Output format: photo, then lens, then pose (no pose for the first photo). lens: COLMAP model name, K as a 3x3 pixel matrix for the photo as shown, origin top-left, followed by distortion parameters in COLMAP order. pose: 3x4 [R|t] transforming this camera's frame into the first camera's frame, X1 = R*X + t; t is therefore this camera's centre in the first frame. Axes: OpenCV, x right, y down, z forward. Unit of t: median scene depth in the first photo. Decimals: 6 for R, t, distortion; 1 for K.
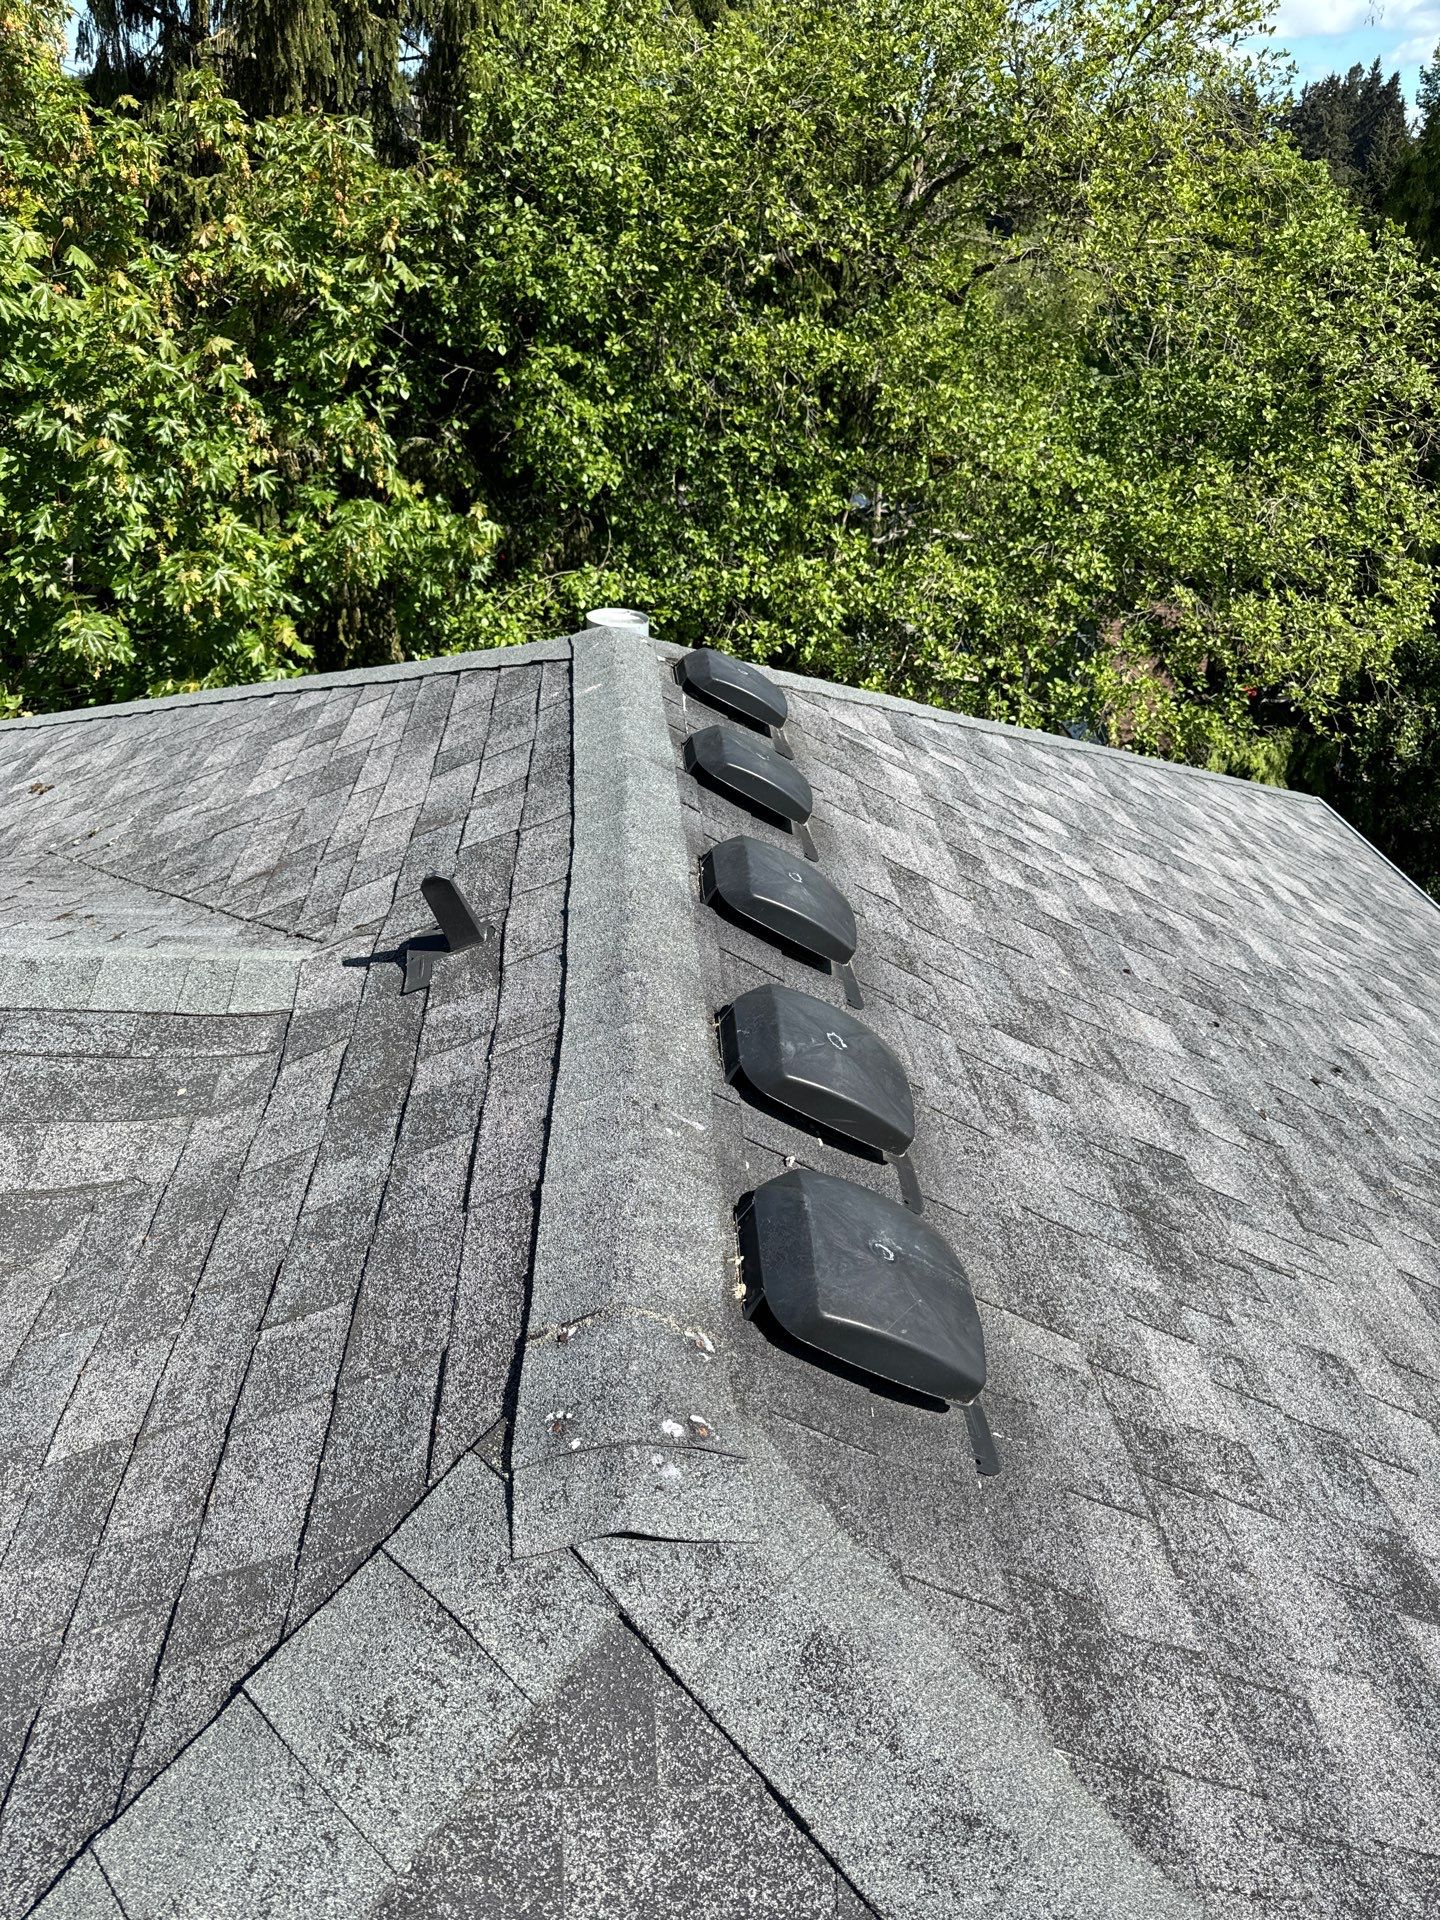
lens RADIAL K [[1349.5, 0, 729.1], [0, 1349.5, 949.5], [0, 0, 1]] dist [0.036336, -0.045567]
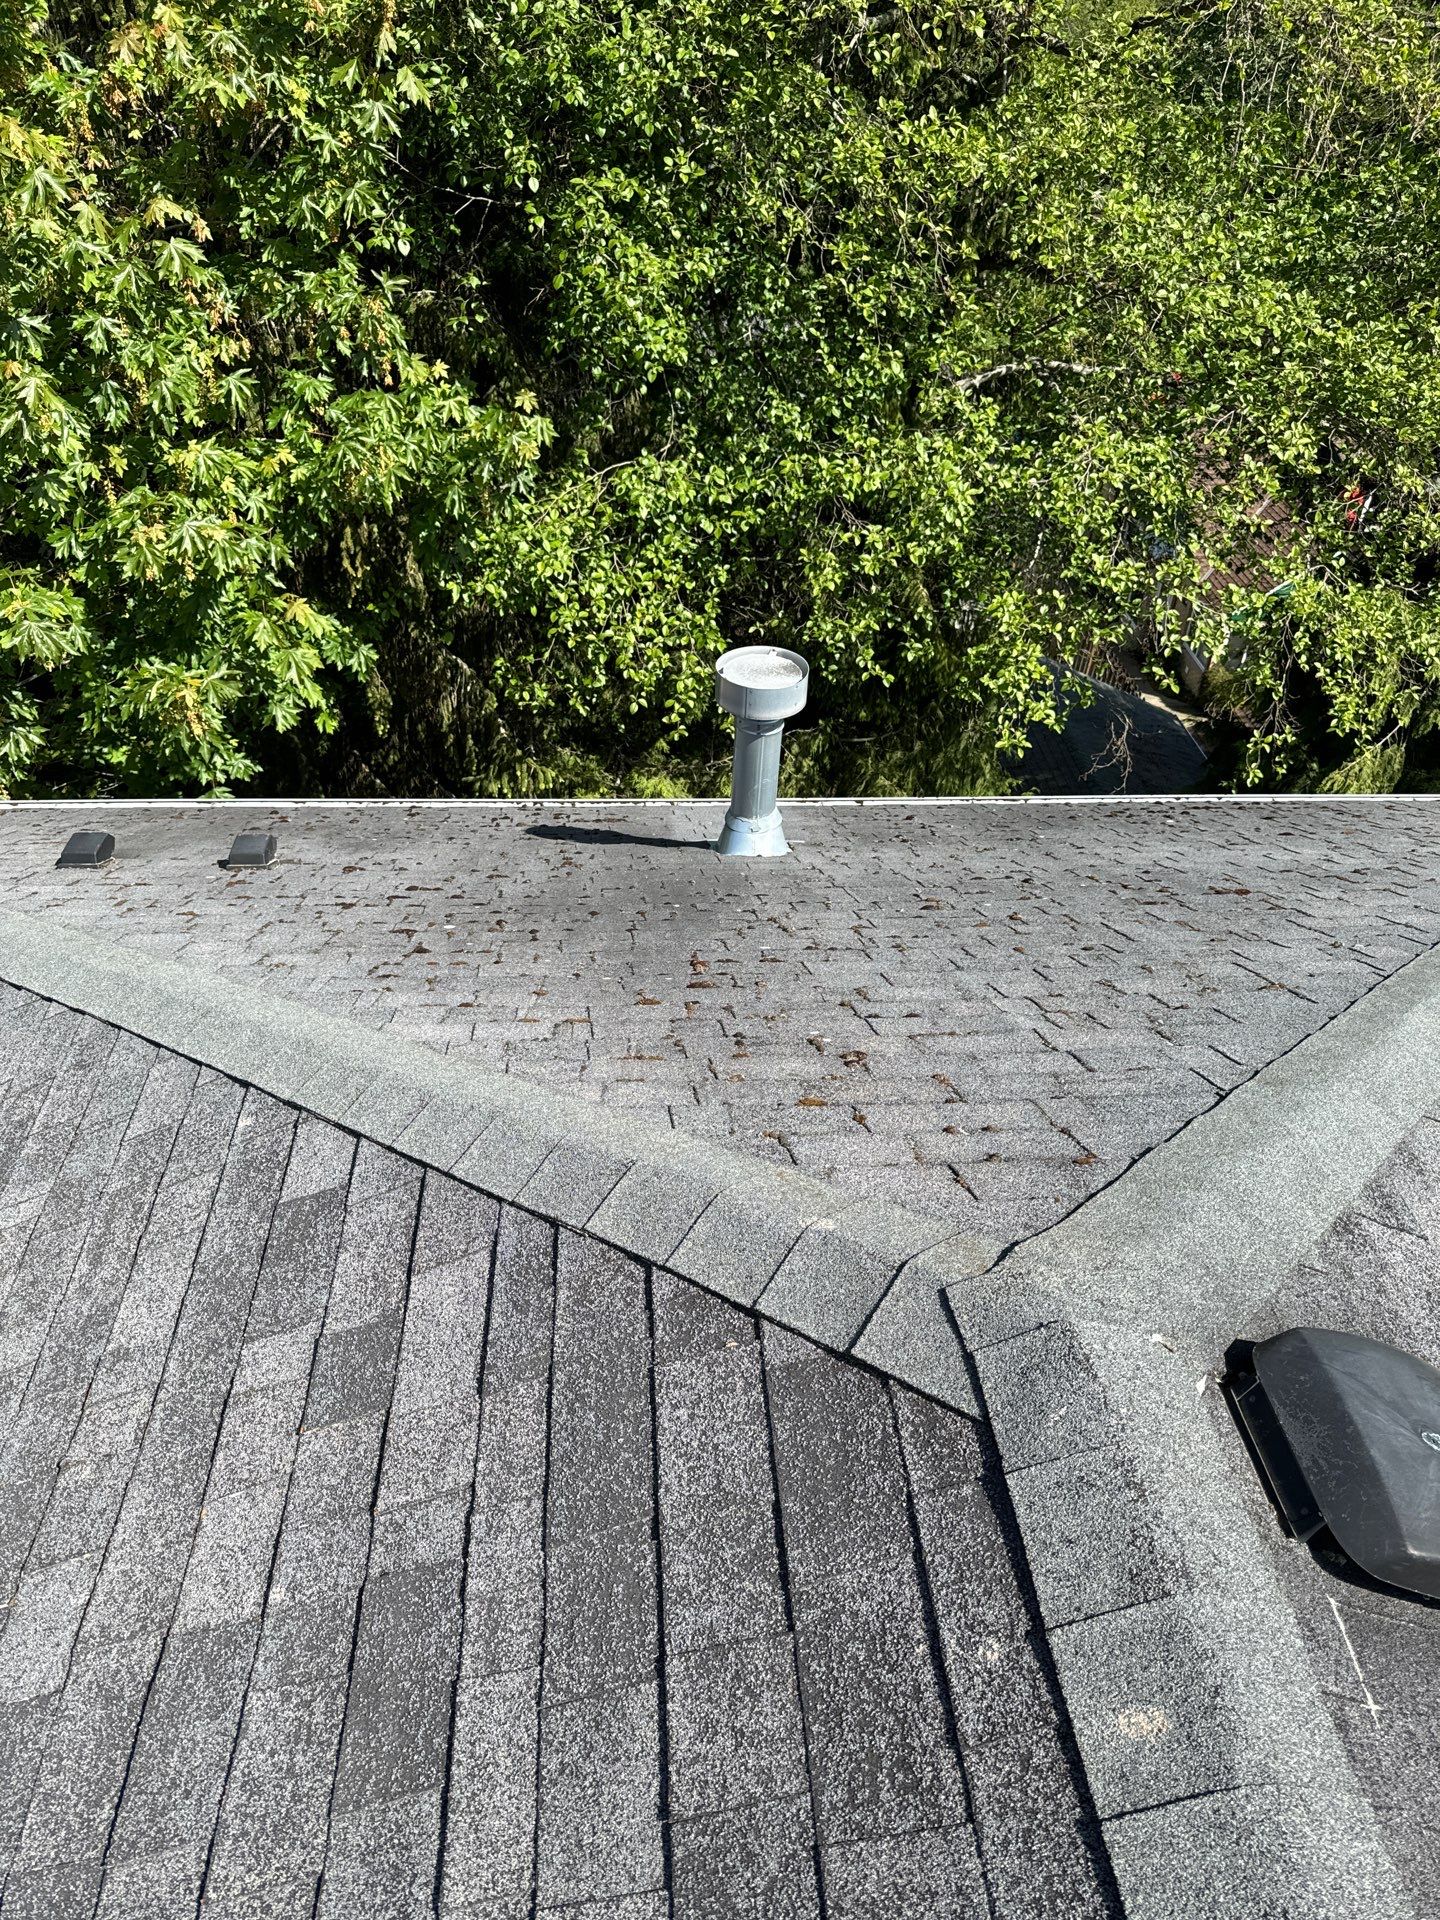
lens RADIAL K [[1349.5, 0, 720.9], [0, 1349.5, 956.4], [0, 0, 1]] dist [0.036336, -0.045567]
pose [[0.999351, -0.033938, -0.012066, -0.160126], [0.035305, 0.989321, 0.141409, -0.272568], [0.007138, -0.141744, 0.989878, 0.448423]]
